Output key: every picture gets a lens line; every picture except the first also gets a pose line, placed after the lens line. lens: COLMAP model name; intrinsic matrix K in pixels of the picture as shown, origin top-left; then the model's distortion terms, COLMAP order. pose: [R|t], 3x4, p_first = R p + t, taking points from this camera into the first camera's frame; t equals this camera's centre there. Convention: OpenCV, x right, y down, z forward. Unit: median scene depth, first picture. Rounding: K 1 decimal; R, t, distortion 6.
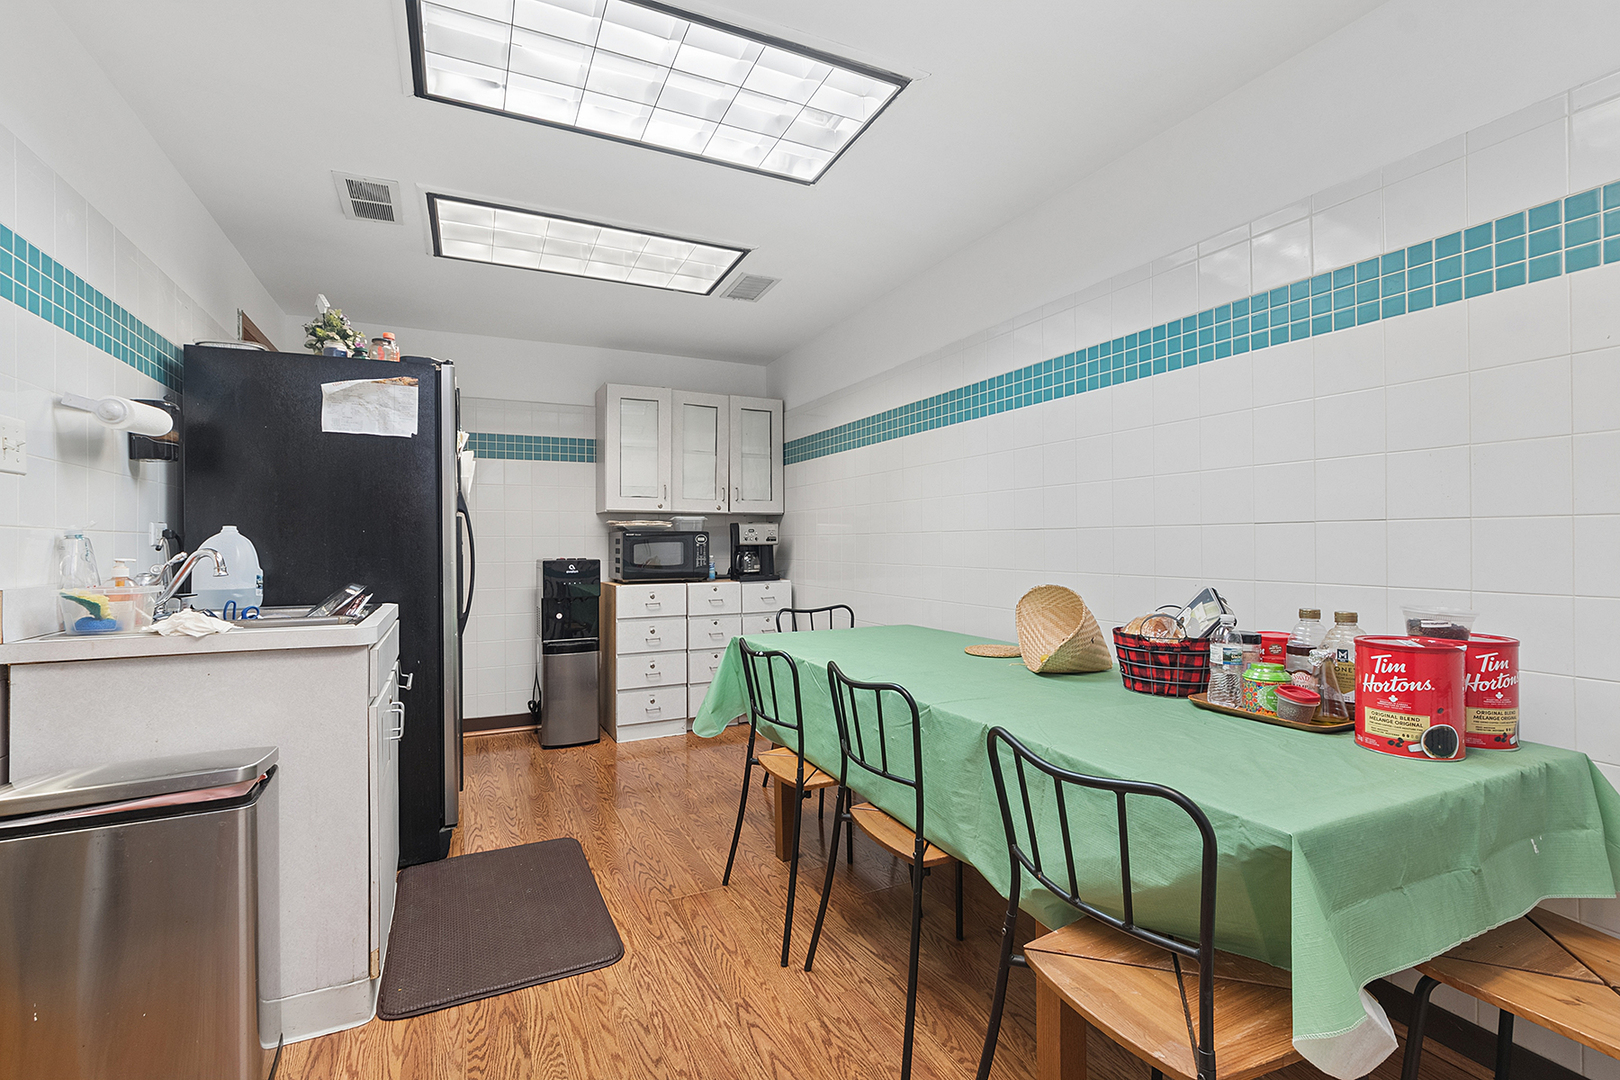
lens RADIAL K [[731.5, 0, 807.3], [0, 731.5, 530.1], [0, 0, 1]] dist [0.001599, 0.000408]
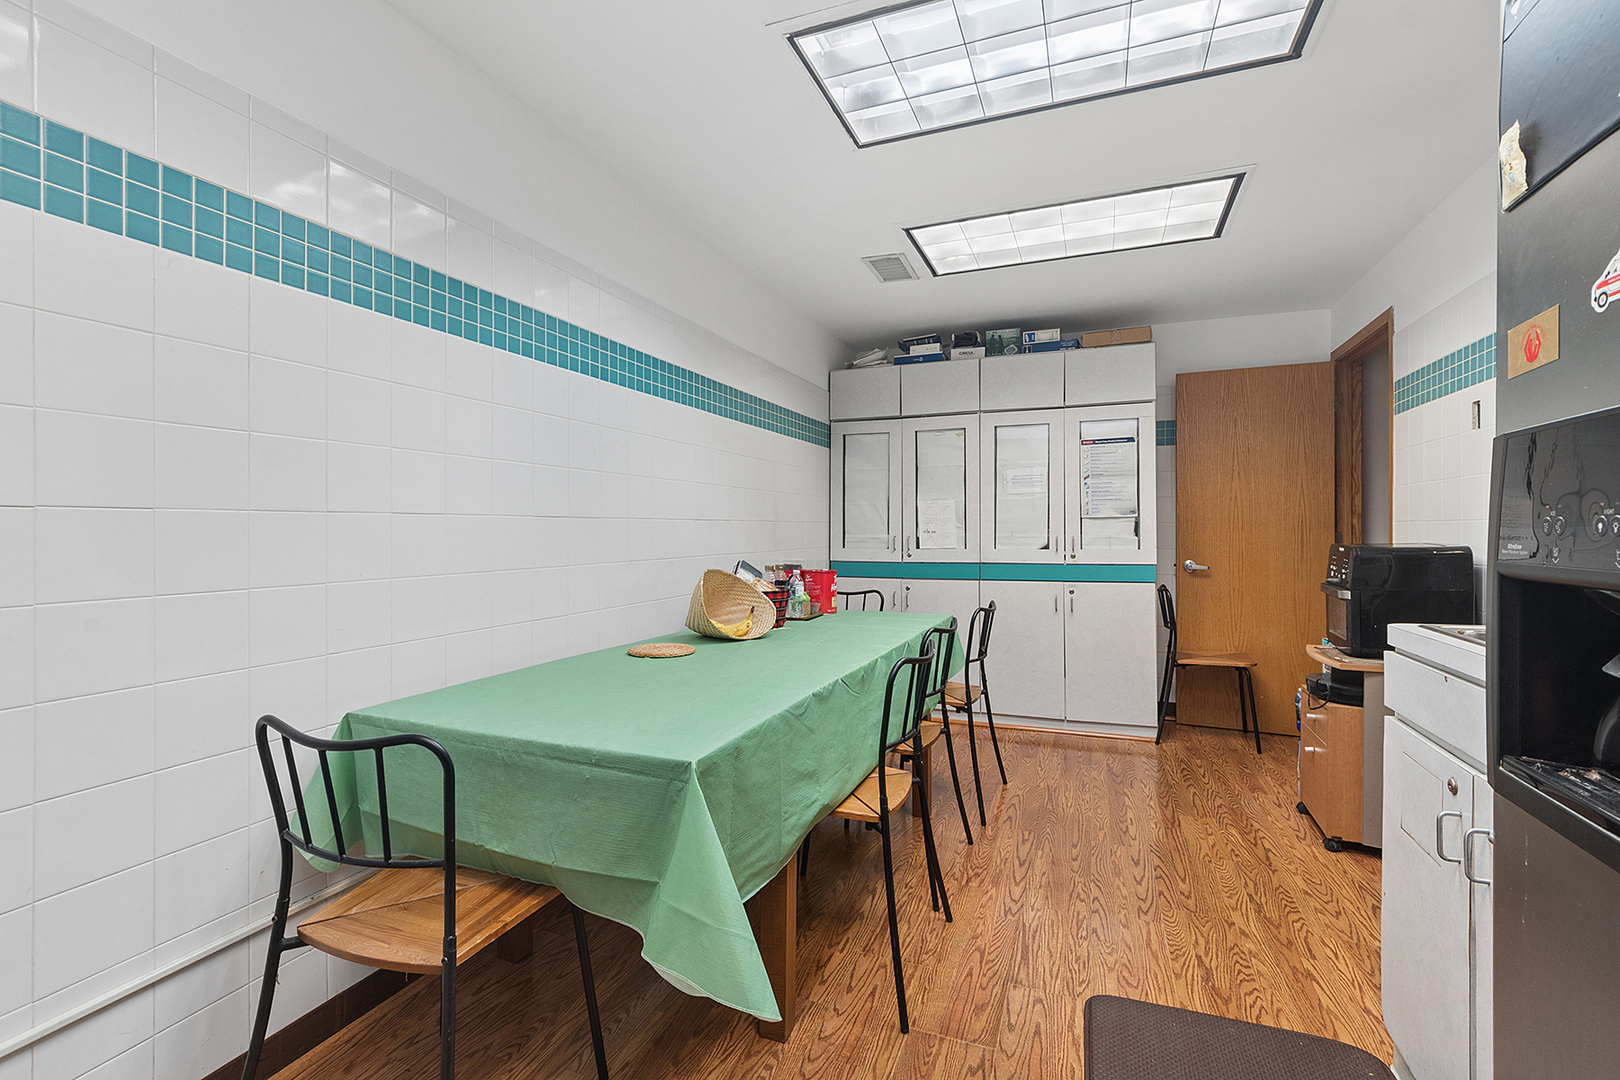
lens RADIAL K [[731.5, 0, 807.3], [0, 731.5, 530.1], [0, 0, 1]] dist [0.001599, 0.000408]
pose [[-0.684731, 0.005921, 0.728771, -0.642923], [-0.005682, 0.999893, -0.013463, 0.030240], [-0.728773, -0.013360, -0.684625, 1.798367]]
